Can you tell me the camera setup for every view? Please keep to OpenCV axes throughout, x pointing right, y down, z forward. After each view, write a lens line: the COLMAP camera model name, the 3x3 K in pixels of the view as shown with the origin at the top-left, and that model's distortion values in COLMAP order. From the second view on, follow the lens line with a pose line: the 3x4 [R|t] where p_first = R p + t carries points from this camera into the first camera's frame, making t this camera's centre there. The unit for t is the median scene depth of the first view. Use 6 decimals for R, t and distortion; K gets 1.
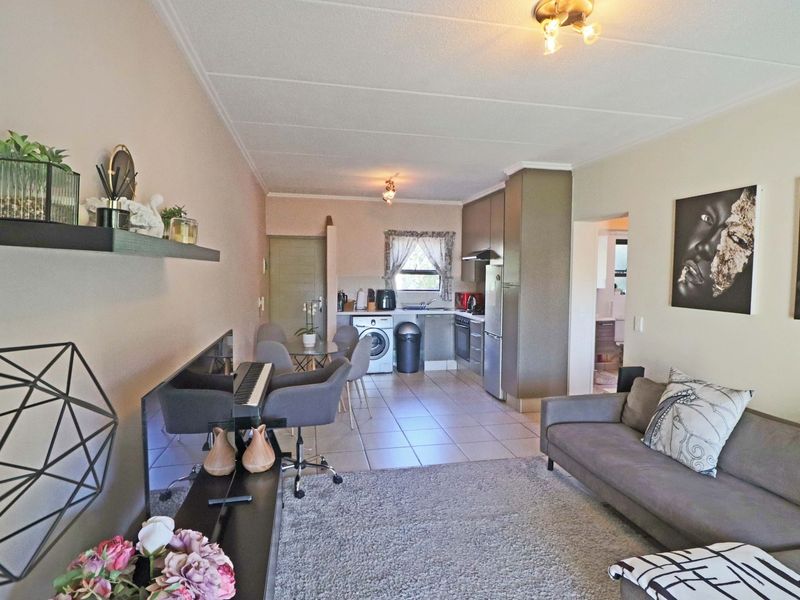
lens RADIAL K [[494.7, 0, 399.4], [0, 494.7, 287.4], [0, 0, 1]] dist [0.008894, -0.017295]
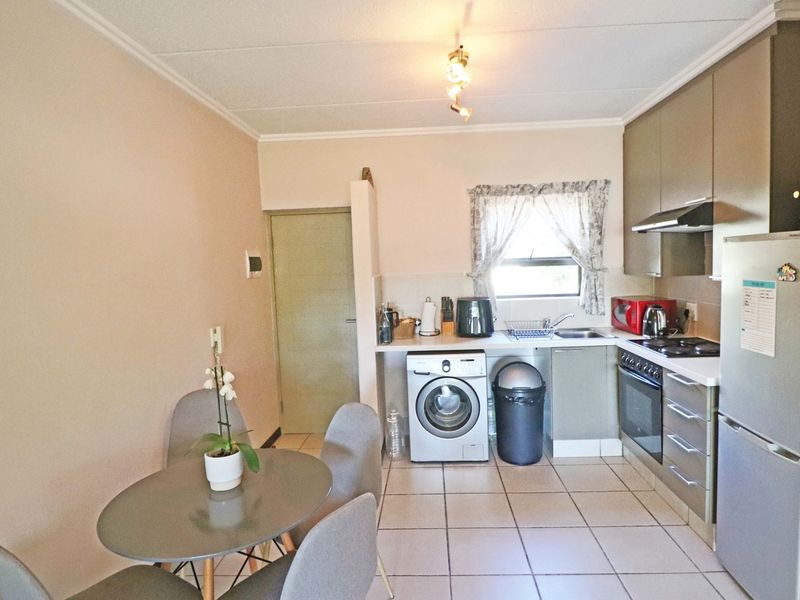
lens RADIAL K [[477.1, 0, 400.0], [0, 477.1, 300.0], [0, 0, 1]] dist [-0.002079, -0.000783]
pose [[0.970031, -0.026819, -0.241495, 0.019677], [0.038055, 0.998393, 0.041985, -0.017985], [0.239981, -0.049917, 0.969493, 0.486196]]
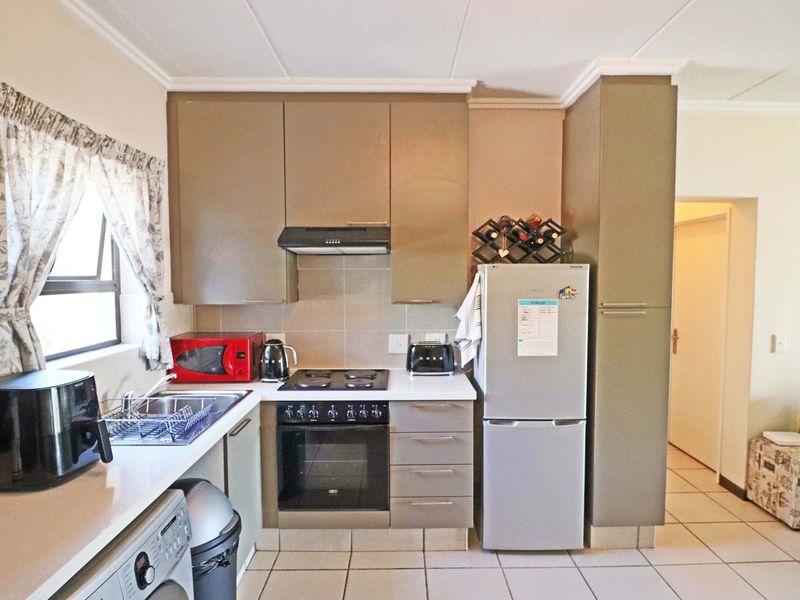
lens RADIAL K [[477.1, 0, 400.0], [0, 477.1, 300.0], [0, 0, 1]] dist [-0.002079, -0.000783]
pose [[0.167412, -0.060235, 0.984045, -0.195272], [0.034631, 0.997875, 0.055190, -0.031709], [-0.985279, 0.024839, 0.169142, 0.820999]]
